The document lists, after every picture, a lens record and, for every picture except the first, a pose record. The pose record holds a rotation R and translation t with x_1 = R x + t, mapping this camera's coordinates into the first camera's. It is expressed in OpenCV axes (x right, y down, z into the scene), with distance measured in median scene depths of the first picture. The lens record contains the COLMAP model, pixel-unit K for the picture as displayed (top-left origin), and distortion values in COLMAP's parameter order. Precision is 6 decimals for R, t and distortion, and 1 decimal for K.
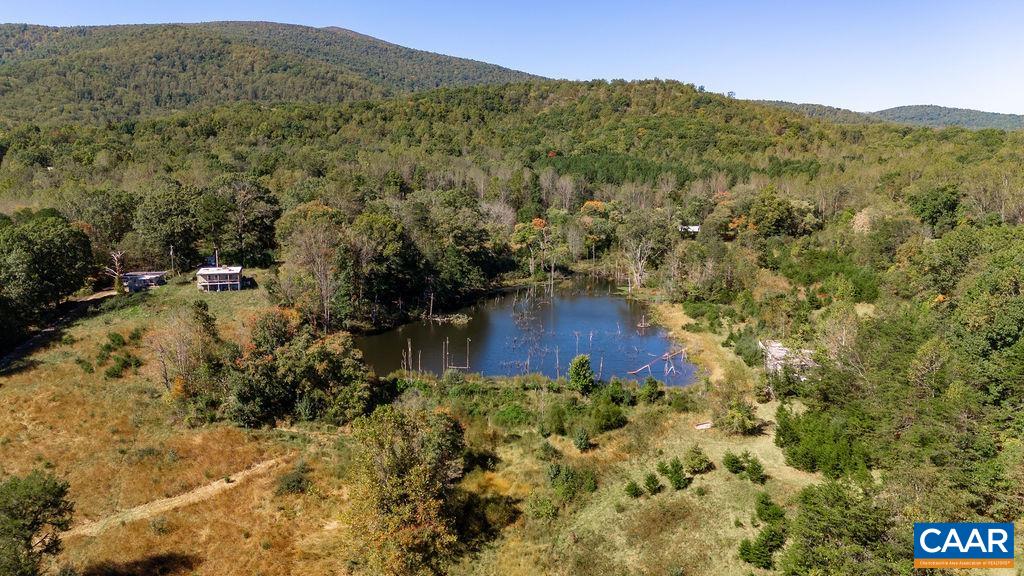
lens RADIAL K [[749.3, 0, 511.2], [0, 749.3, 288.3], [0, 0, 1]] dist [0.075000, -0.068607]
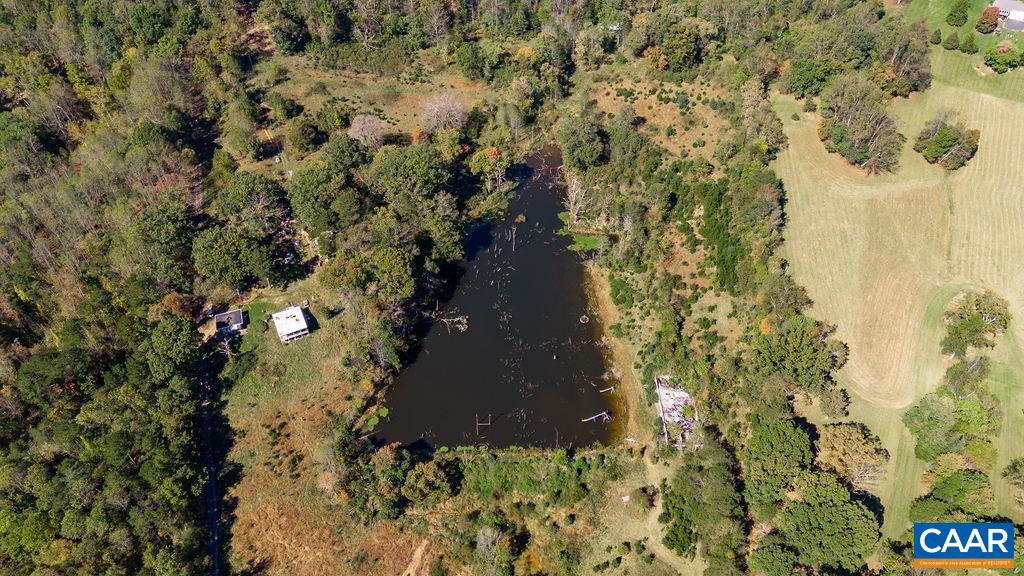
lens RADIAL K [[749.3, 0, 511.3], [0, 749.3, 287.7], [0, 0, 1]] dist [0.075000, -0.068607]
pose [[0.988196, -0.122354, 0.092180, -0.046758], [0.042324, 0.796367, 0.603331, -0.424784], [-0.147229, -0.592308, 0.792146, -0.063853]]
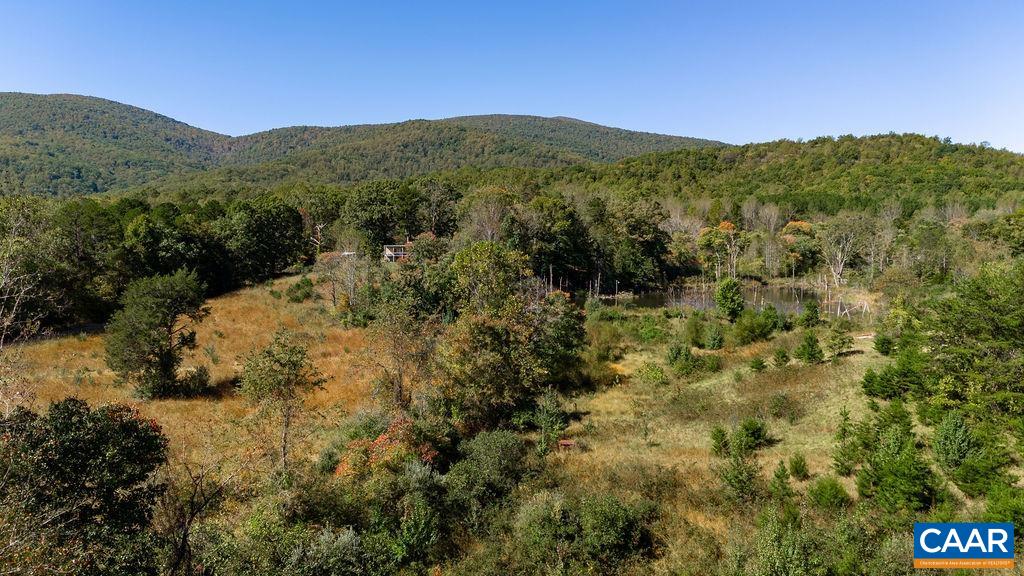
lens RADIAL K [[749.3, 0, 509.4], [0, 749.3, 284.6], [0, 0, 1]] dist [0.075000, -0.068607]
pose [[0.958138, 0.011625, -0.286072, 0.031492], [-0.044170, 0.993215, -0.107576, 0.066193], [0.282880, 0.115708, 0.952150, 0.011663]]
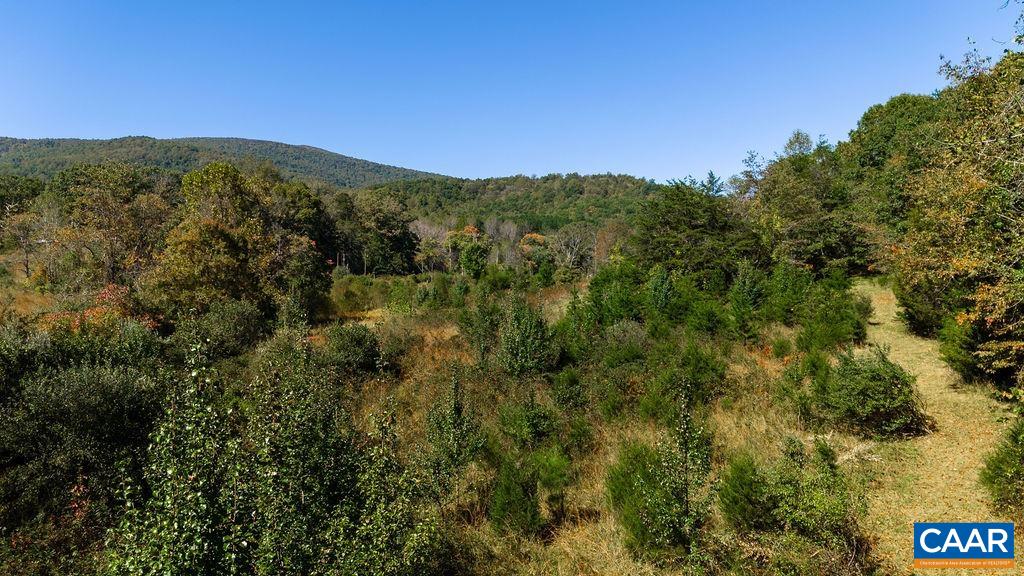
lens RADIAL K [[749.3, 0, 511.6], [0, 749.3, 293.9], [0, 0, 1]] dist [0.075000, -0.068607]
pose [[0.999061, -0.001666, 0.043300, 0.031740], [0.008039, 0.989038, -0.147444, 0.094176], [-0.042579, 0.147653, 0.988122, 0.016829]]
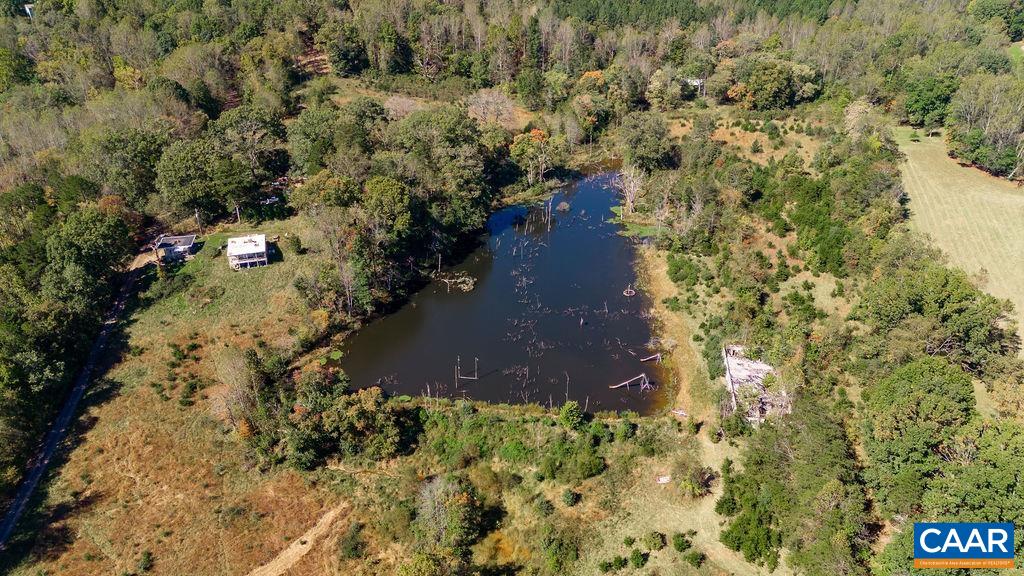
lens RADIAL K [[749.3, 0, 511.8], [0, 749.3, 287.3], [0, 0, 1]] dist [0.075000, -0.068607]
pose [[0.999961, -0.008806, 0.000644, -0.000417], [0.008063, 0.940440, 0.339865, -0.158308], [-0.003598, -0.339846, 0.940474, -0.026194]]
